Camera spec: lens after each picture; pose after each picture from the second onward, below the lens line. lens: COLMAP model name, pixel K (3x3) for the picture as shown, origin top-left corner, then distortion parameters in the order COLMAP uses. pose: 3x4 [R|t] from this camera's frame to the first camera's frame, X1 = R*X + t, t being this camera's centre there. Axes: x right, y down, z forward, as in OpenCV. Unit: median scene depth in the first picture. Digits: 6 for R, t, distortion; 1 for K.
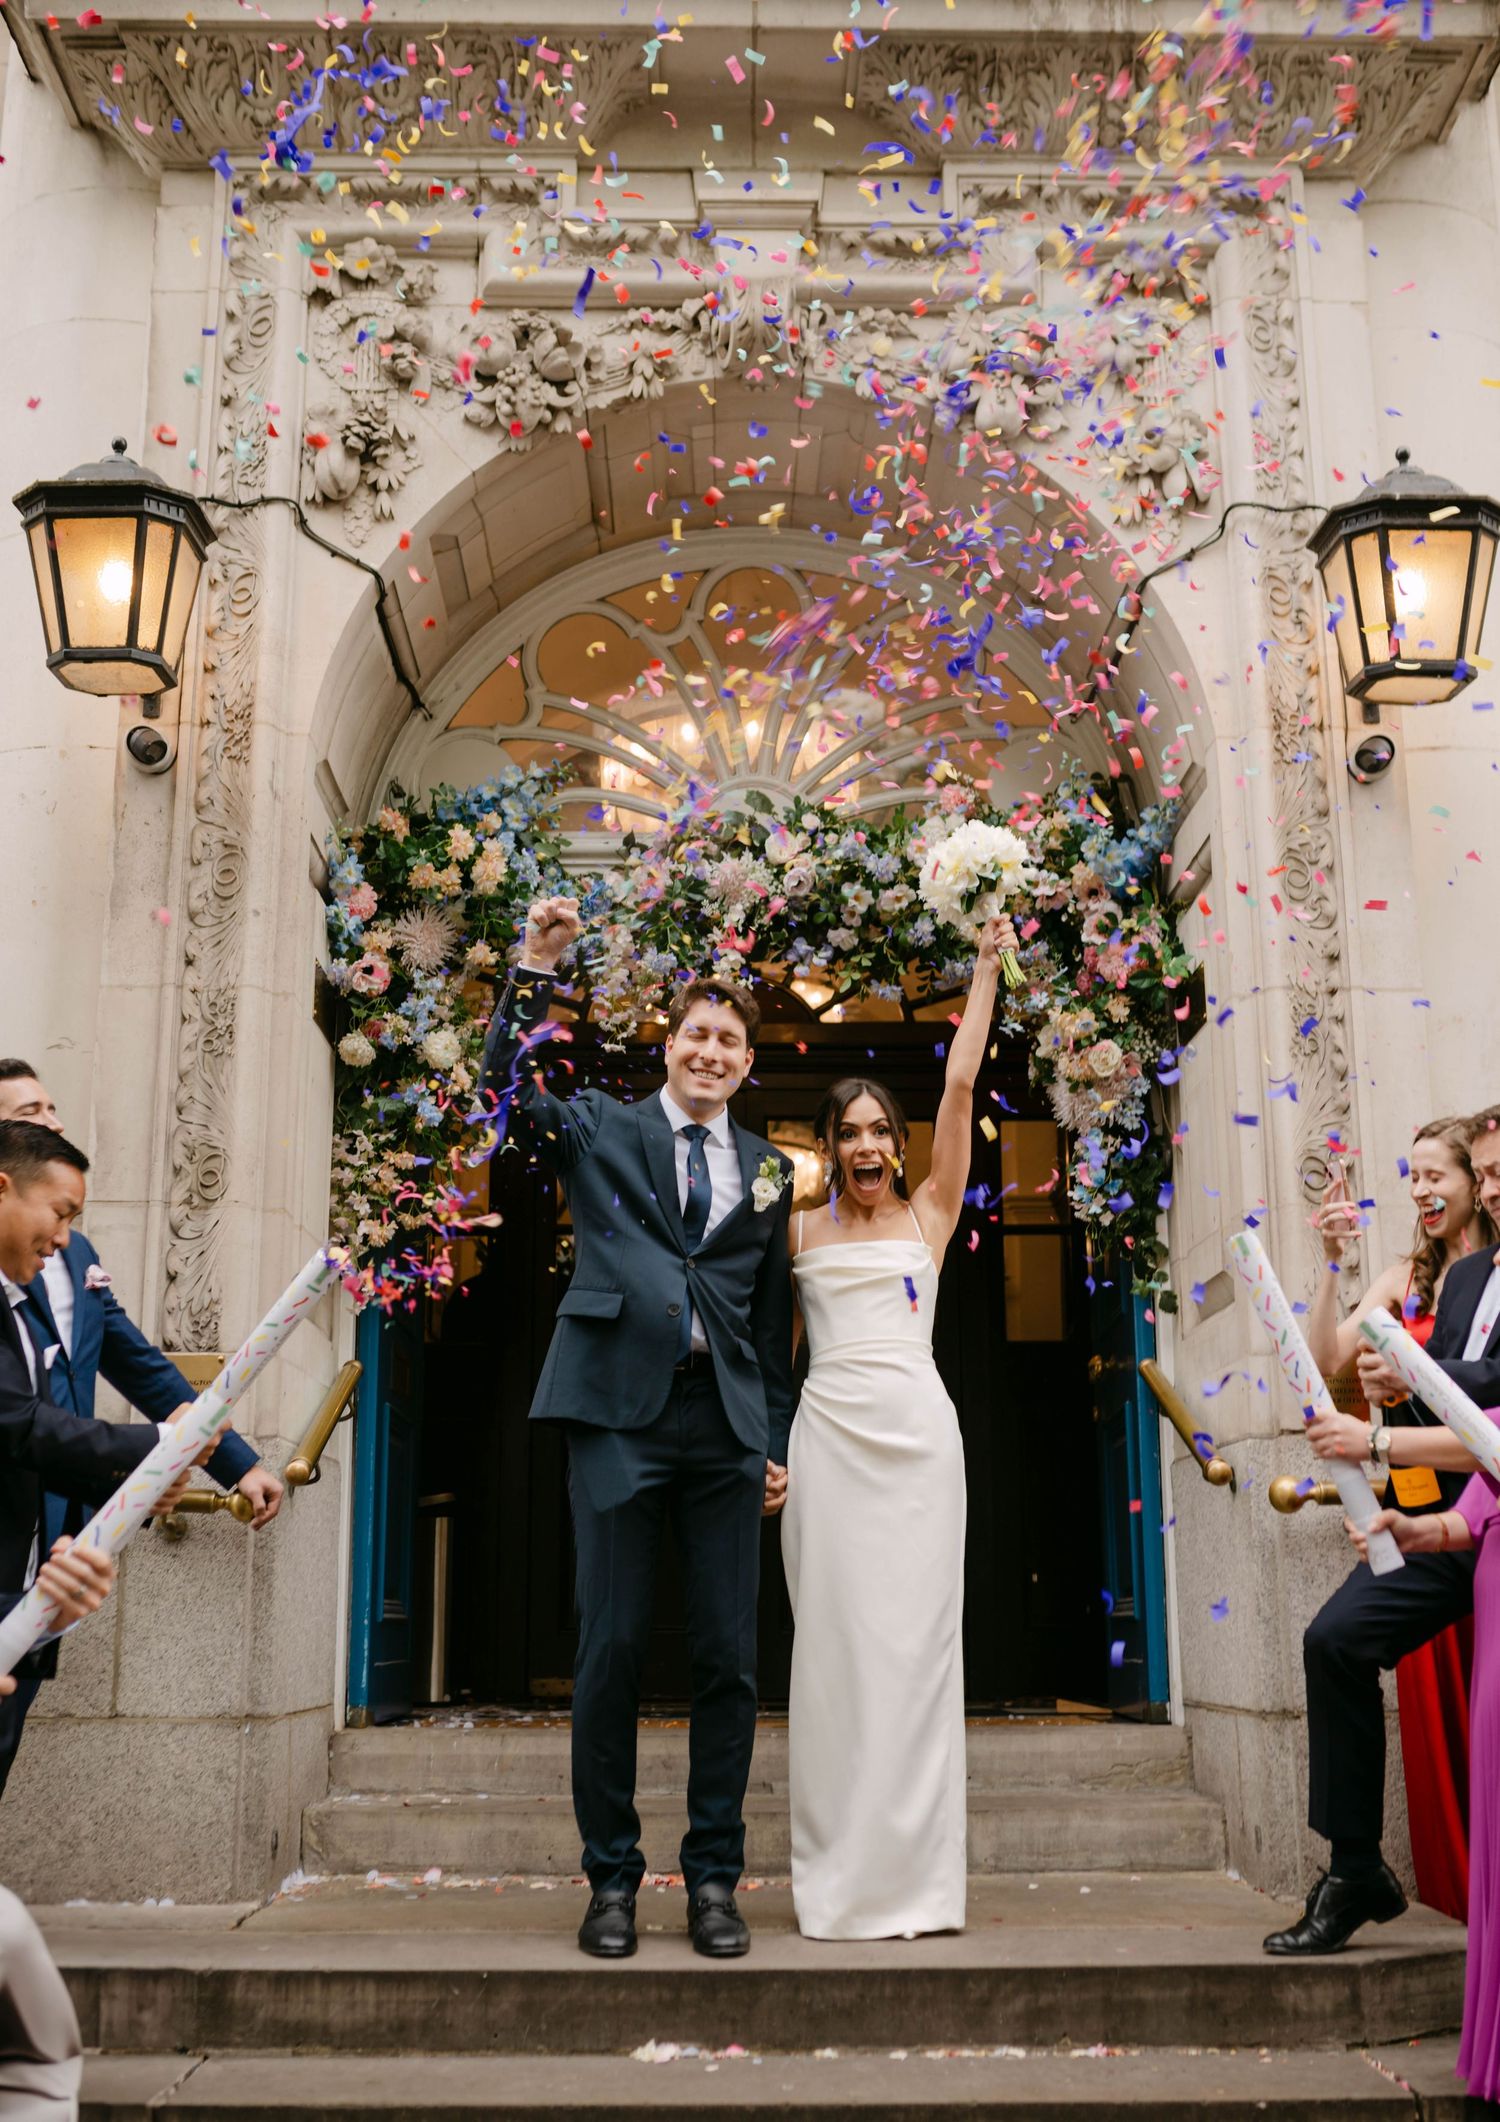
lens RADIAL K [[2269.4, 0, 750.0], [0, 2269.4, 1061.0], [0, 0, 1]] dist [0.005024, 0.002538]
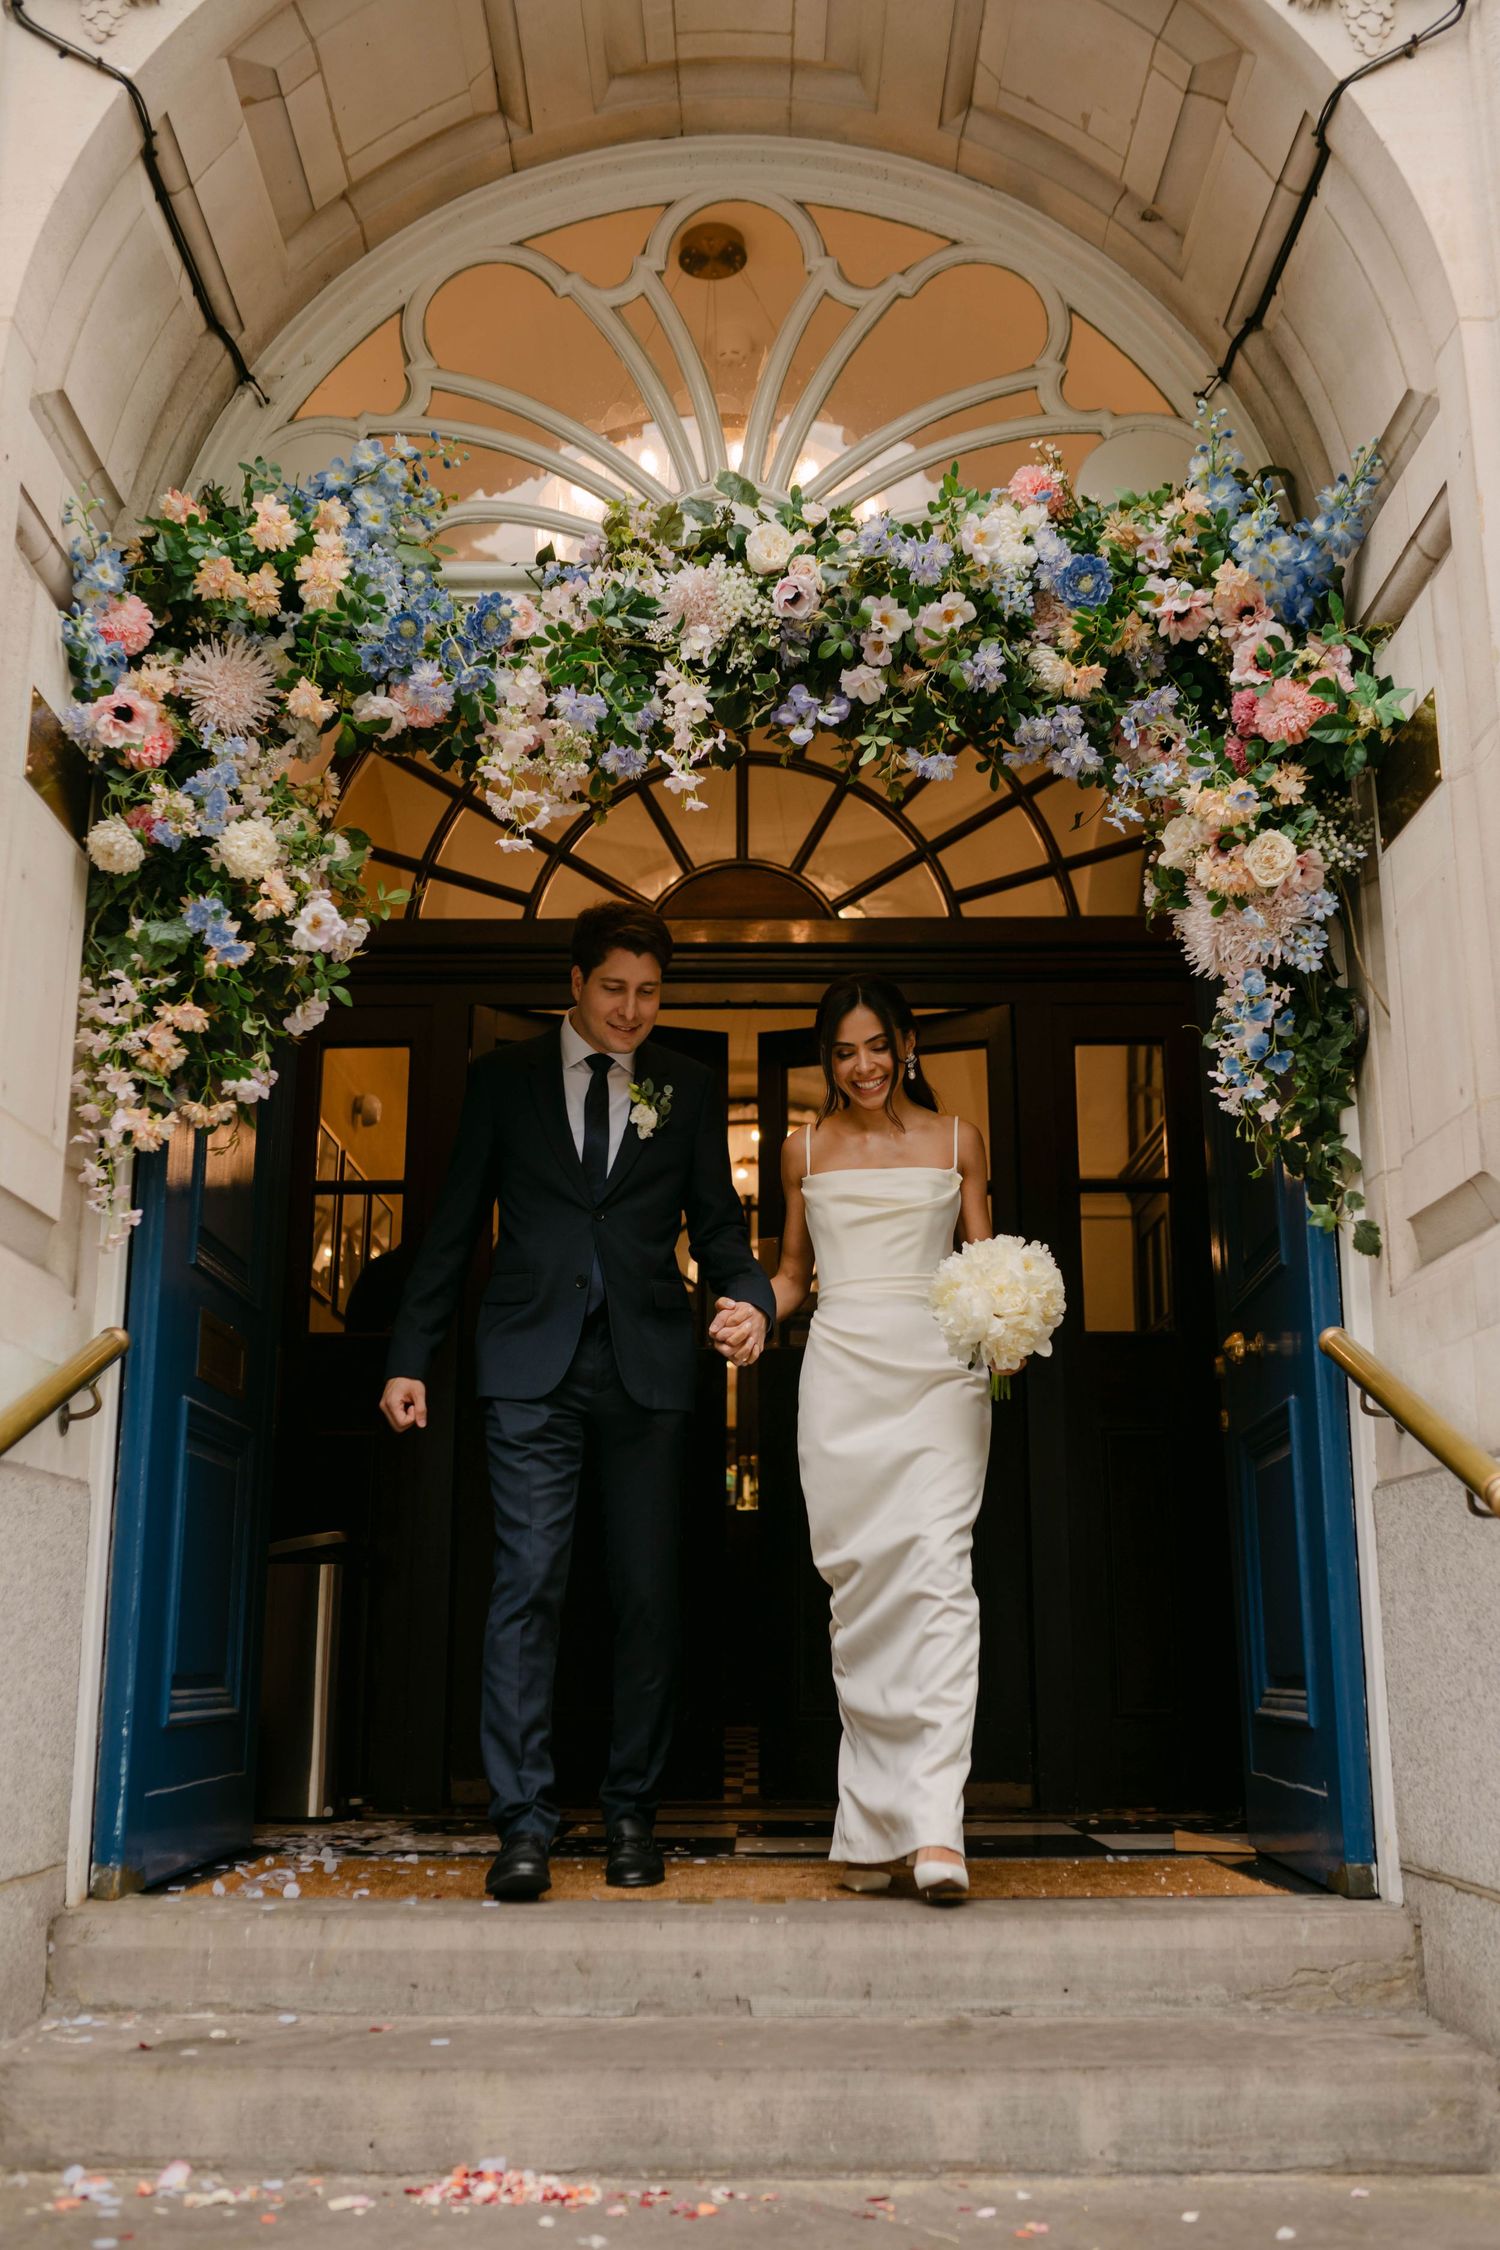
lens RADIAL K [[2276.6, 0, 759.1], [0, 2276.6, 1045.6], [0, 0, 1]] dist [-0.007057, 0.012488]
pose [[0.999952, 0.000065, -0.009761, 0.017311], [-0.000280, 0.999758, -0.022011, 0.065662], [0.009758, 0.022012, 0.999710, 0.348242]]
